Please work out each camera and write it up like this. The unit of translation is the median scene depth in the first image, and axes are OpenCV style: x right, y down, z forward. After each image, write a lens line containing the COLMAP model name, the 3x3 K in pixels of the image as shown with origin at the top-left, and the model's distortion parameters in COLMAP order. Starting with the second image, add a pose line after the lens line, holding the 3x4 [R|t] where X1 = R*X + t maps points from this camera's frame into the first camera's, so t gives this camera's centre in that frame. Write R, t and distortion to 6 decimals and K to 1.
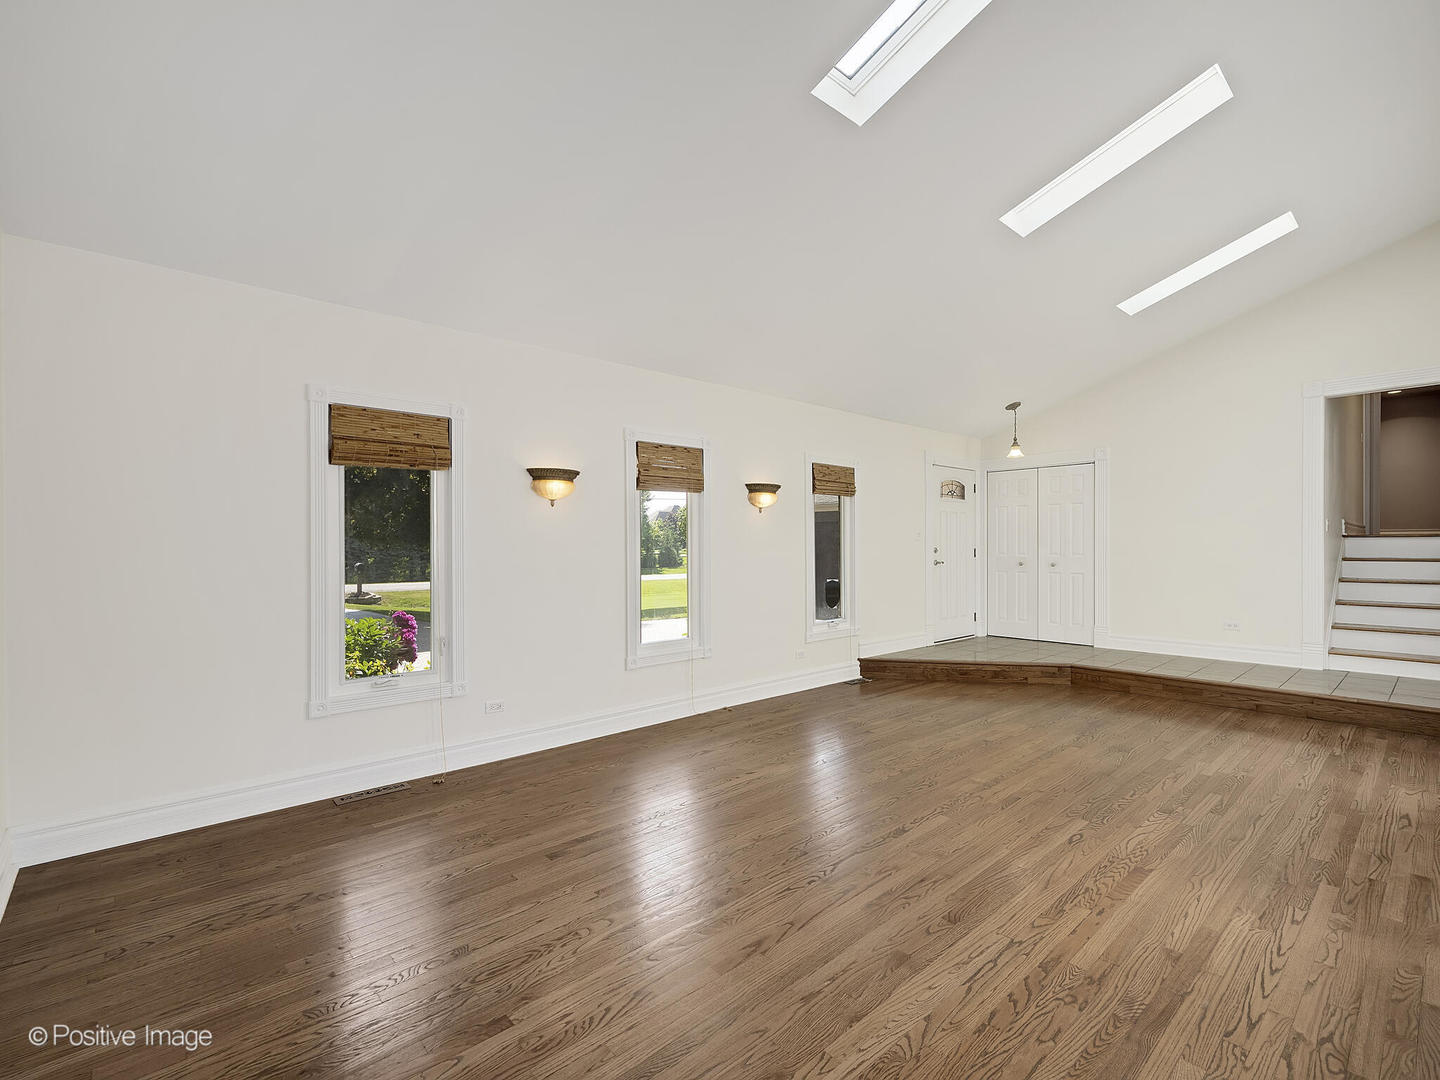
lens RADIAL K [[622.8, 0, 720.0], [0, 622.8, 540.0], [0, 0, 1]] dist [-0.001582, 0.000199]
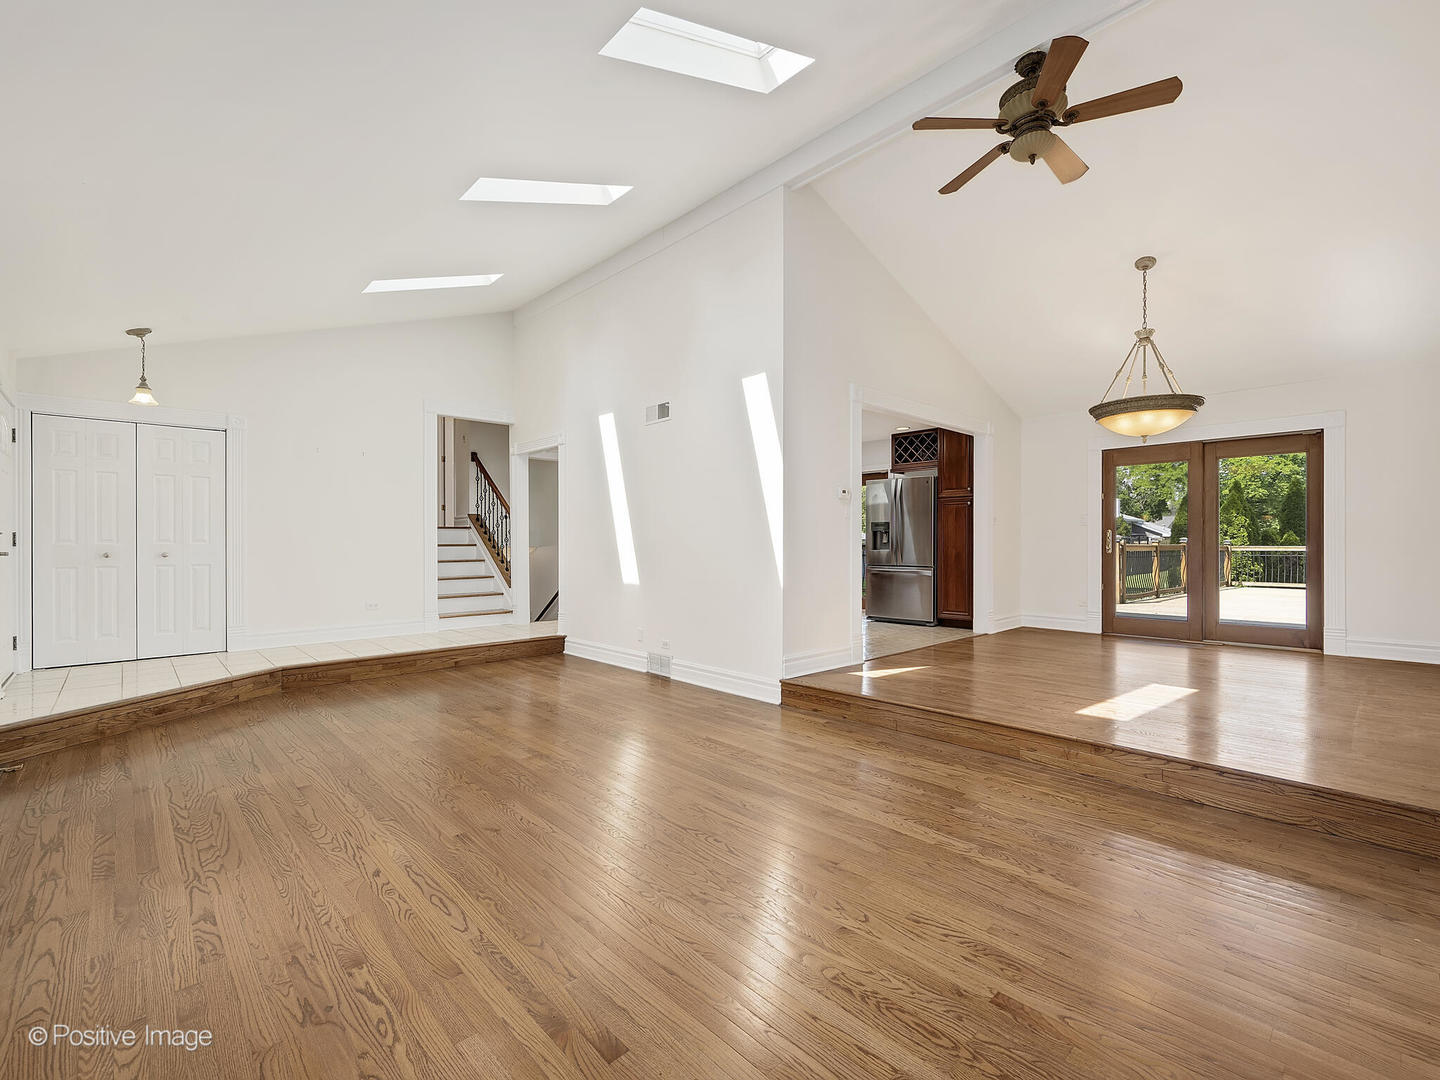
lens RADIAL K [[686.1, 0, 726.8], [0, 686.1, 545.5], [0, 0, 1]] dist [-0.000103, 0.000765]
pose [[-0.027799, 0.002312, 0.999611, -0.527069], [-0.006232, 0.999977, -0.002487, 0.042554], [-0.999594, -0.006299, -0.027784, 0.559900]]
